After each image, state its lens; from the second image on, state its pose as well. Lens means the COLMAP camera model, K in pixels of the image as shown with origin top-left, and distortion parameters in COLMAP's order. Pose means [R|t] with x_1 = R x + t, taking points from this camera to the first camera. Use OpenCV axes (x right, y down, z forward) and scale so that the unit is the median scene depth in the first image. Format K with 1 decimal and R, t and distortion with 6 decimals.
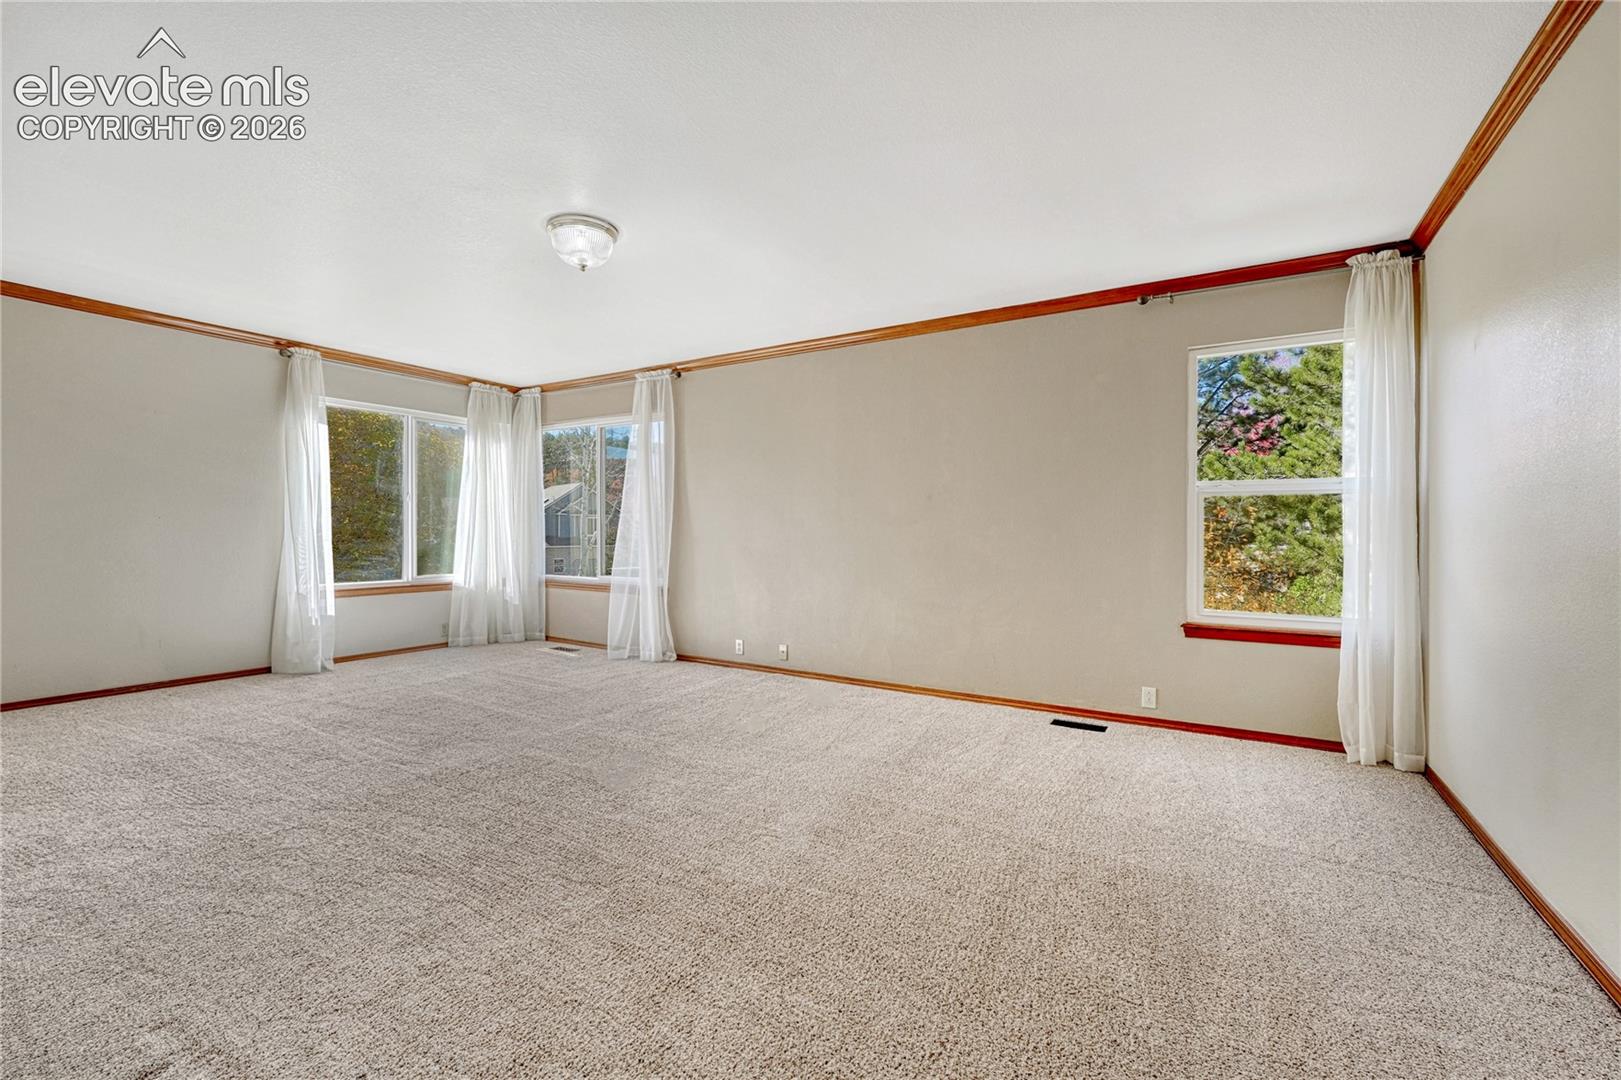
lens RADIAL K [[686.9, 0, 799.9], [0, 686.9, 540.5], [0, 0, 1]] dist [-0.008651, -0.000339]
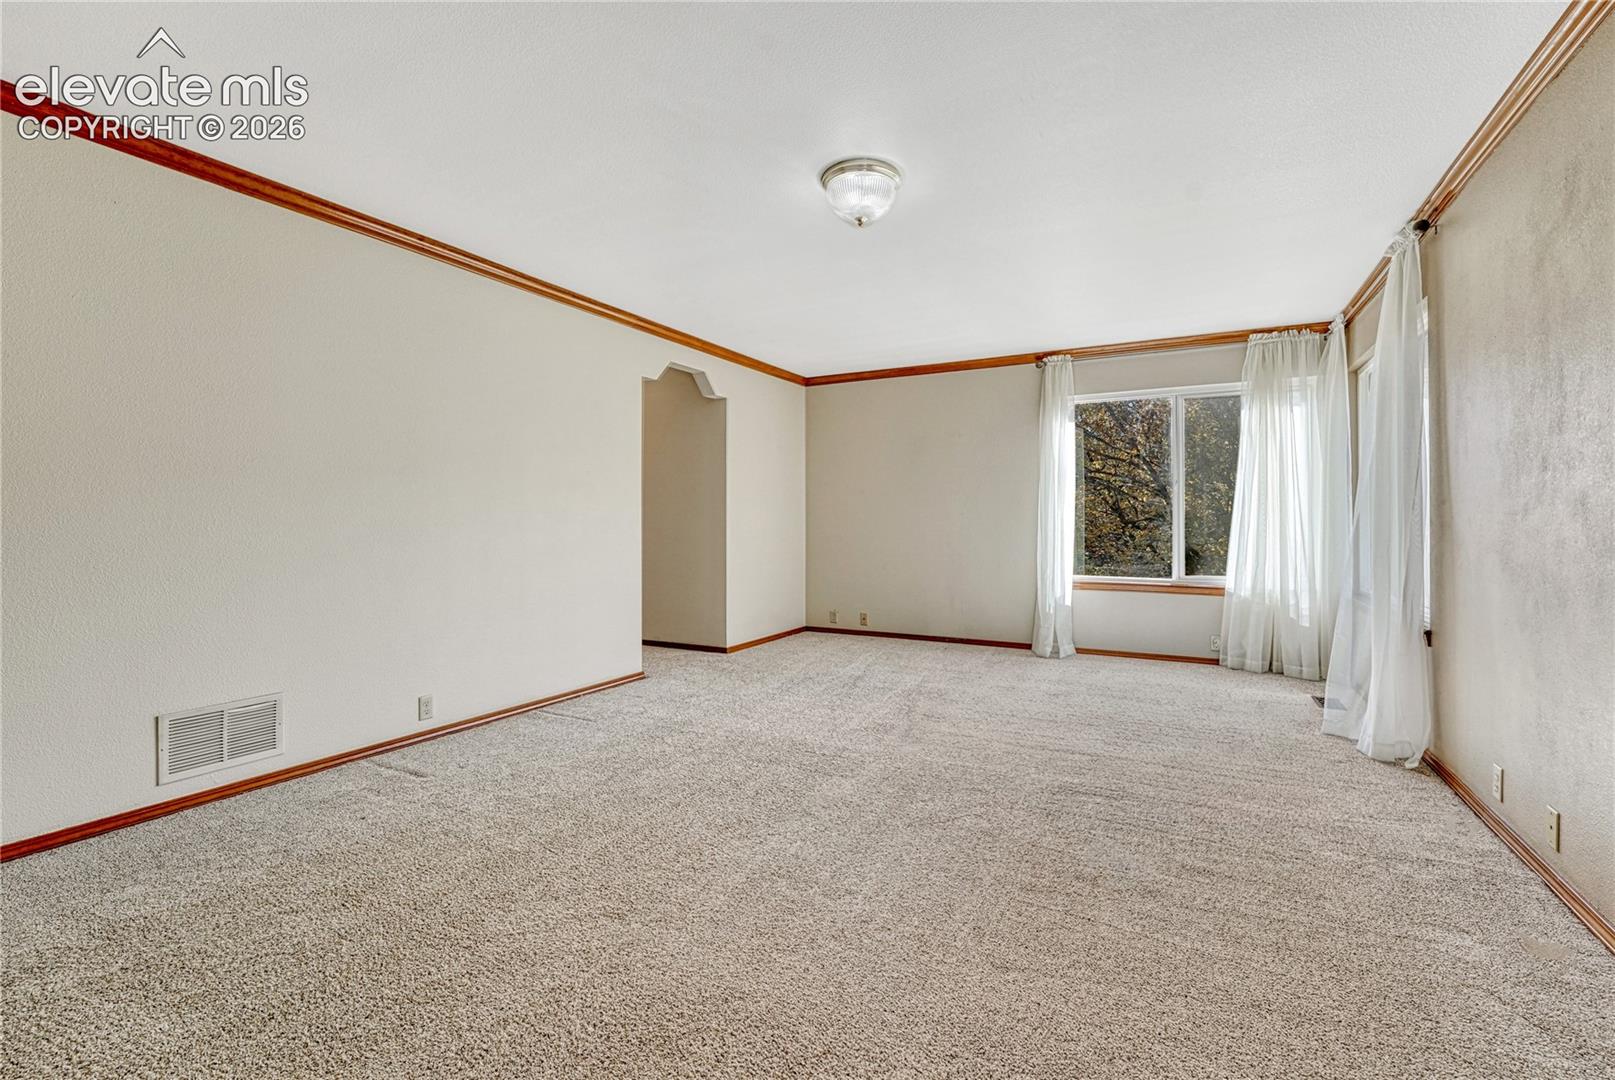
lens RADIAL K [[684.4, 0, 800.7], [0, 684.4, 524.3], [0, 0, 1]] dist [-0.008651, -0.000339]
pose [[0.065737, -0.002641, -0.997833, 0.292556], [-0.013498, 0.999903, -0.003536, -0.004258], [0.997746, 0.013701, 0.065695, 0.472878]]
